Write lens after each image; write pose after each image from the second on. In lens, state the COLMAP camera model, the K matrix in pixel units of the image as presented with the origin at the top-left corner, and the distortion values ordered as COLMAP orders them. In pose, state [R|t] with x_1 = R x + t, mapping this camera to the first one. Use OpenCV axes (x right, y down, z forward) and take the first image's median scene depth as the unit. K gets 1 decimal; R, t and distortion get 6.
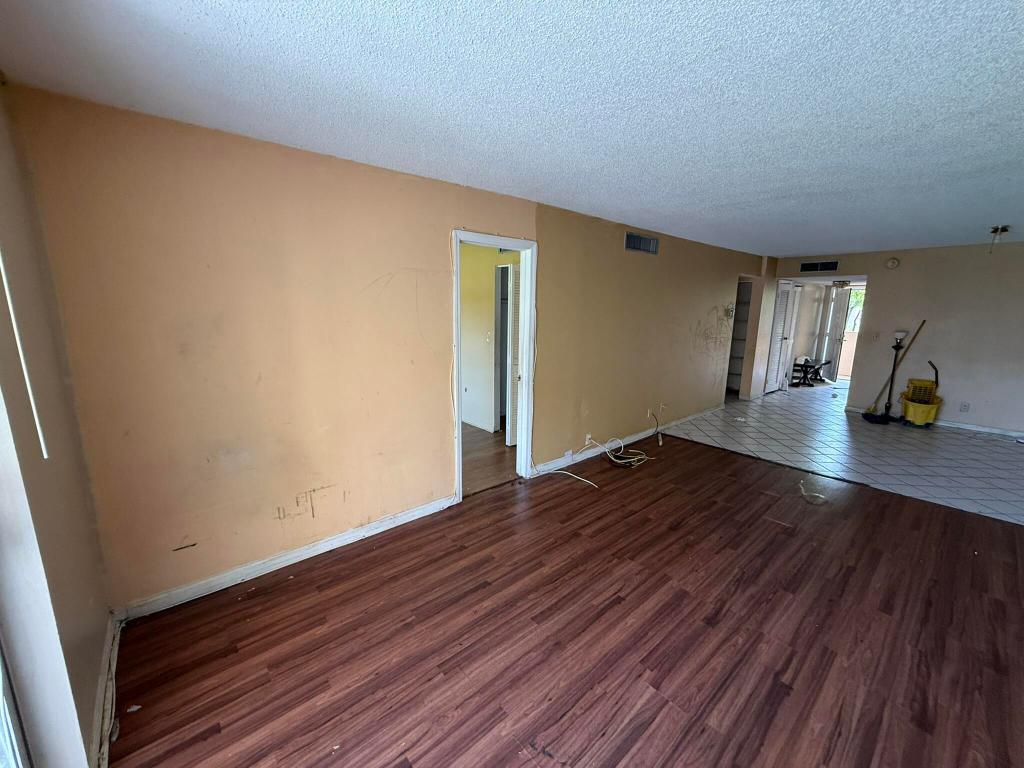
lens RADIAL K [[407.8, 0, 508.6], [0, 407.8, 382.4], [0, 0, 1]] dist [-0.000796, 0.000484]
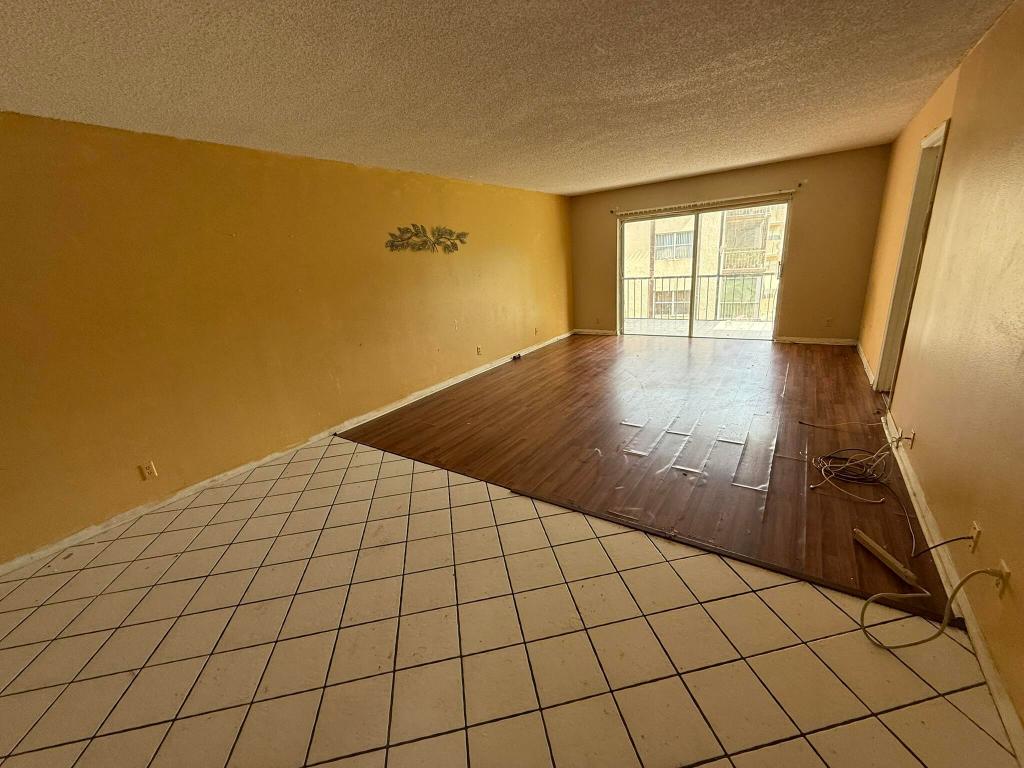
lens RADIAL K [[407.8, 0, 508.6], [0, 407.8, 382.4], [0, 0, 1]] dist [-0.000796, 0.000484]
pose [[-0.966167, 0.134910, -0.219818, 1.153322], [0.020312, 0.889440, 0.456601, -0.284676], [0.257115, 0.436688, -0.862088, 1.740417]]
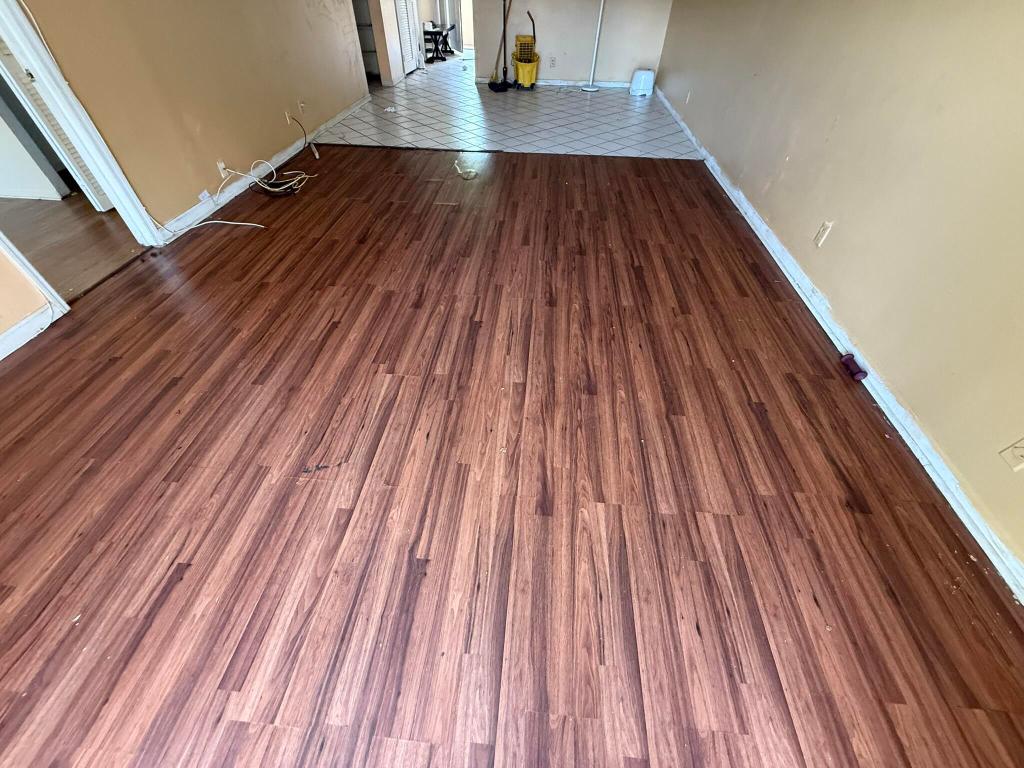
lens RADIAL K [[407.8, 0, 508.6], [0, 407.8, 382.4], [0, 0, 1]] dist [-0.000796, 0.000484]
pose [[0.716462, -0.501293, 0.485166, 0.016727], [0.122815, 0.775226, 0.619629, 0.056584], [-0.686730, -0.384355, 0.616987, 0.036655]]
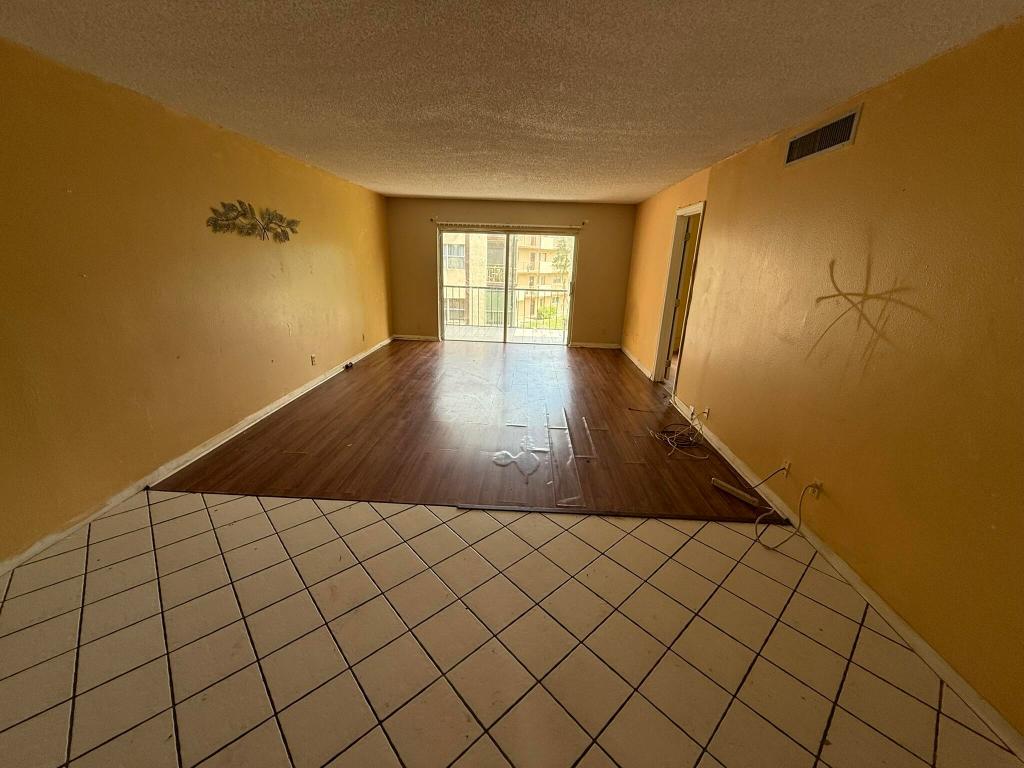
lens RADIAL K [[407.8, 0, 508.6], [0, 407.8, 382.4], [0, 0, 1]] dist [-0.000796, 0.000484]
pose [[-0.686096, 0.183876, -0.703891, 1.437427], [-0.173289, 0.898380, 0.403590, -0.264602], [0.706572, 0.398877, -0.584511, 1.560232]]
